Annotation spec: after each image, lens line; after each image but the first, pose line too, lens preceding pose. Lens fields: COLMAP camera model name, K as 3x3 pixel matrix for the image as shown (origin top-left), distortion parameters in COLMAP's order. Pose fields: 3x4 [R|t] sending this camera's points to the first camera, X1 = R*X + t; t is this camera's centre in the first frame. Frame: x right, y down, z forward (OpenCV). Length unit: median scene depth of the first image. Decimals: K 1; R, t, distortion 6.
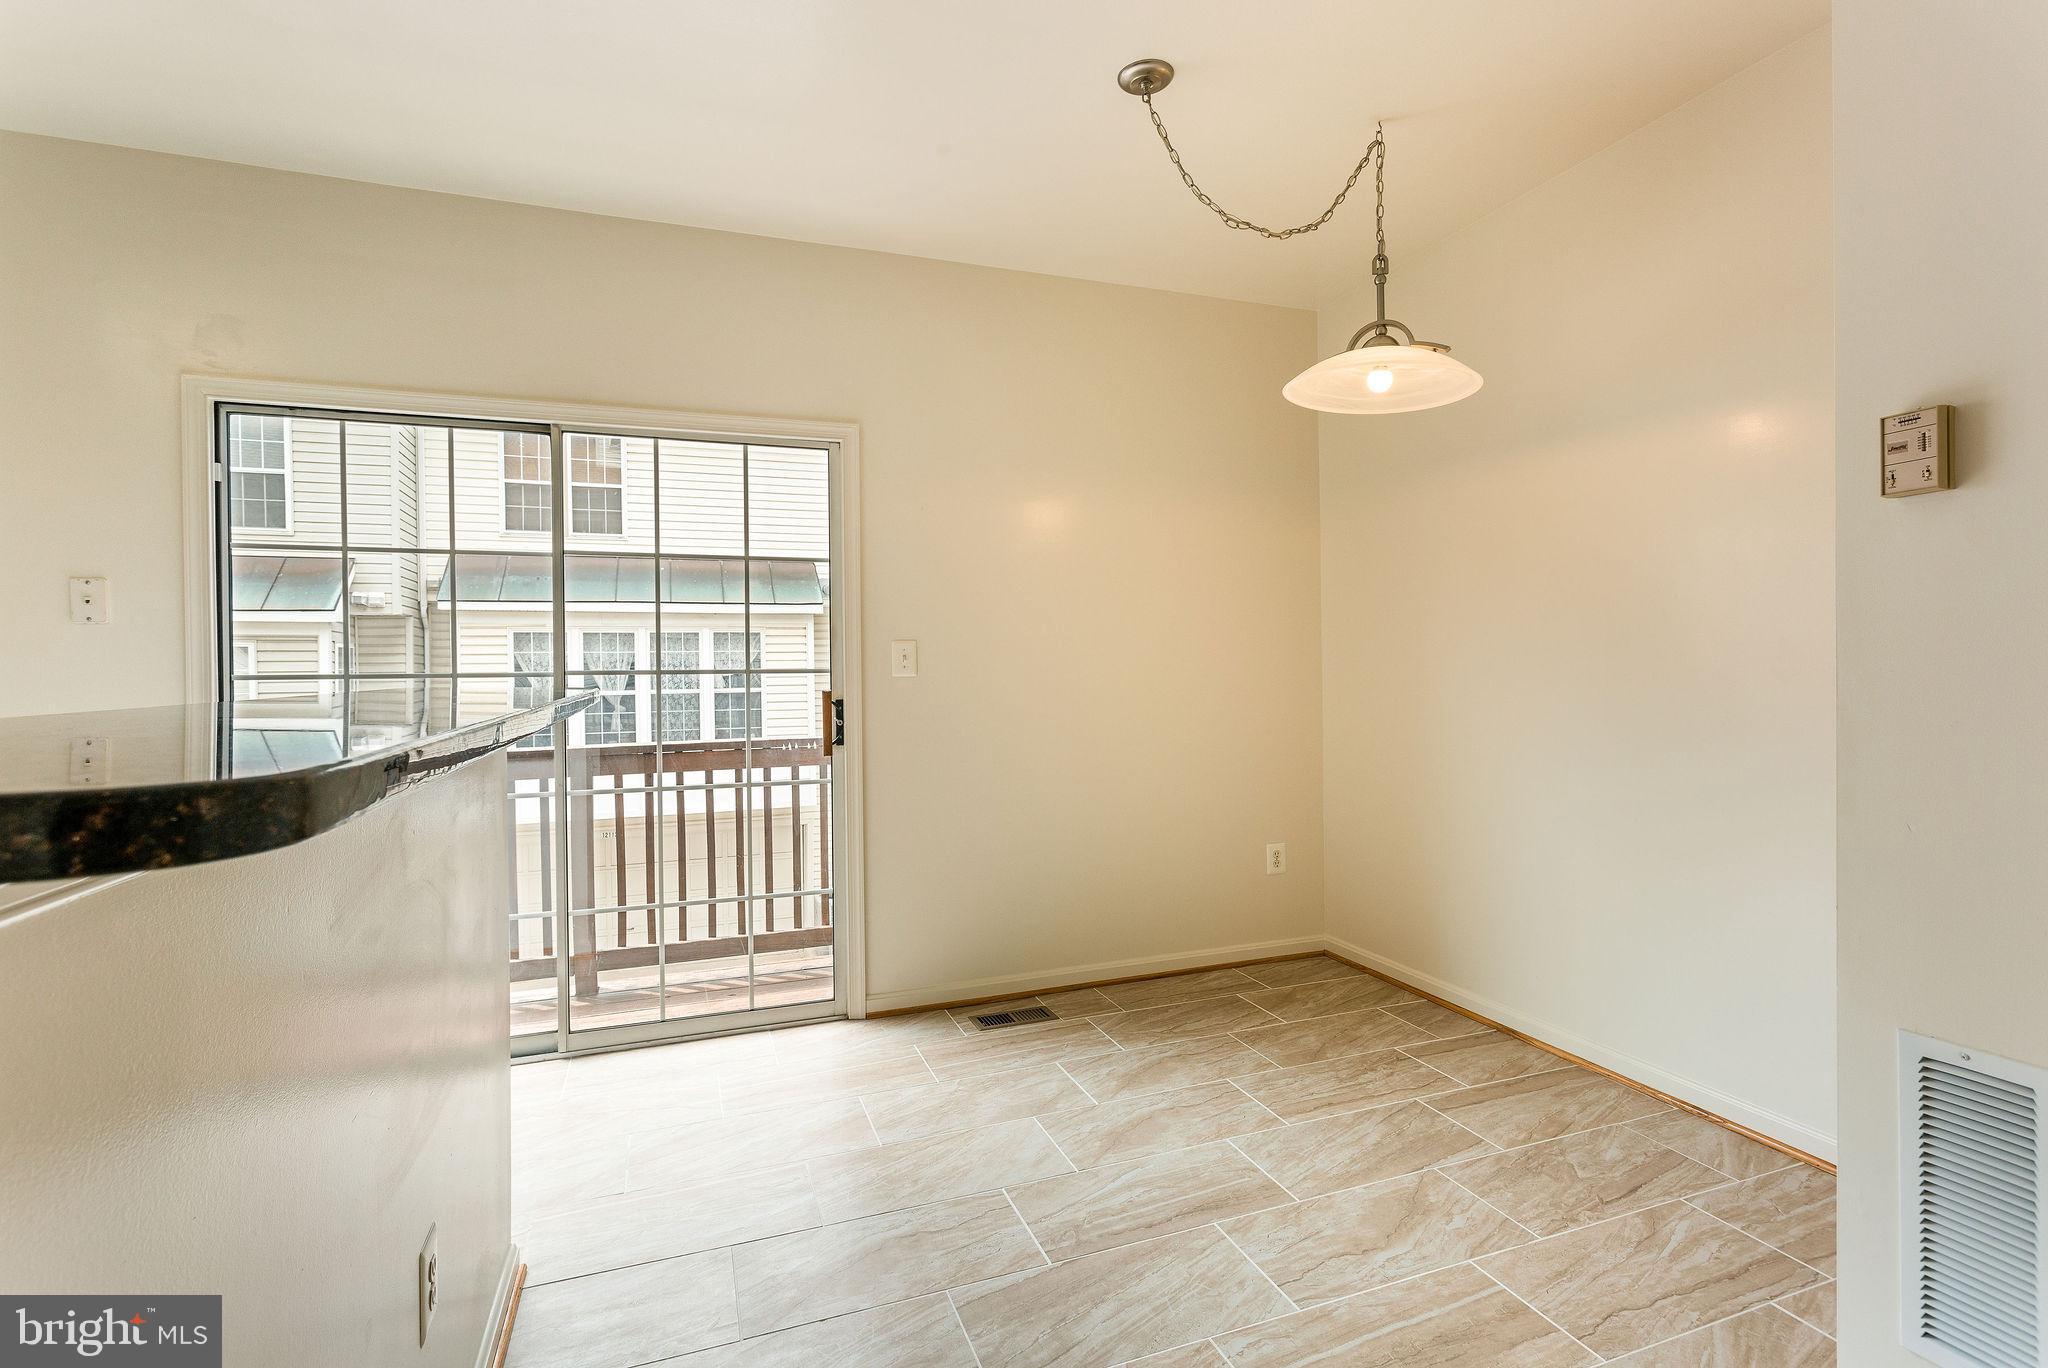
lens RADIAL K [[940.8, 0, 1022.0], [0, 940.8, 668.8], [0, 0, 1]] dist [-0.000697, -0.000154]
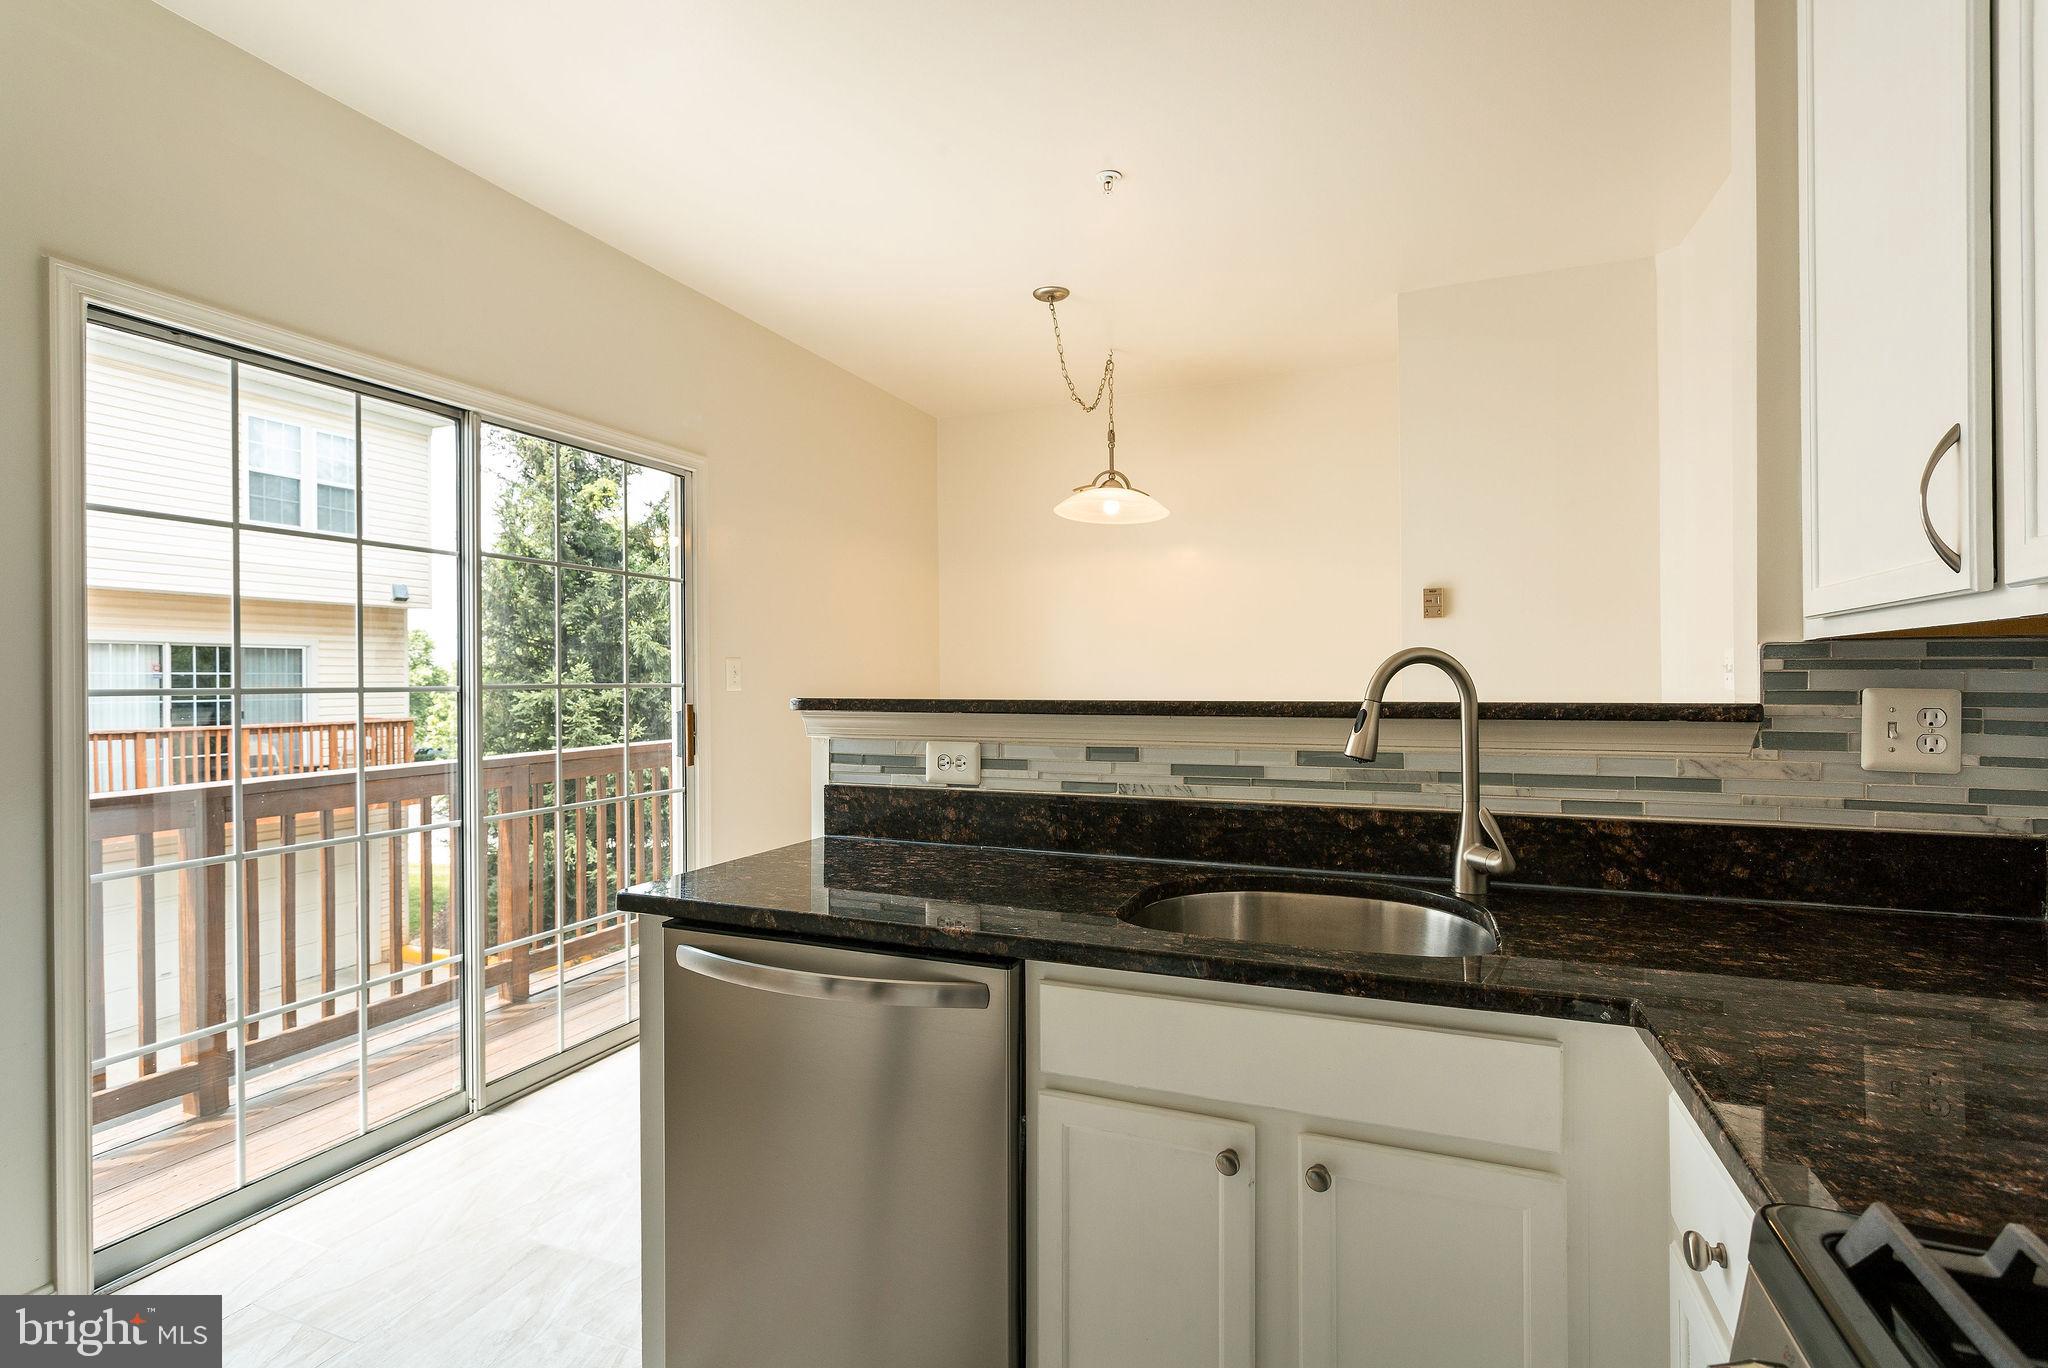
lens RADIAL K [[968.6, 0, 1024.0], [0, 968.6, 684.0], [0, 0, 1]] dist [-0.001330, -0.000459]
pose [[0.672829, 0.002883, 0.739793, -0.841363], [0.004185, 0.999962, -0.007703, 0.011064], [-0.739787, 0.008279, 0.672791, -0.013171]]
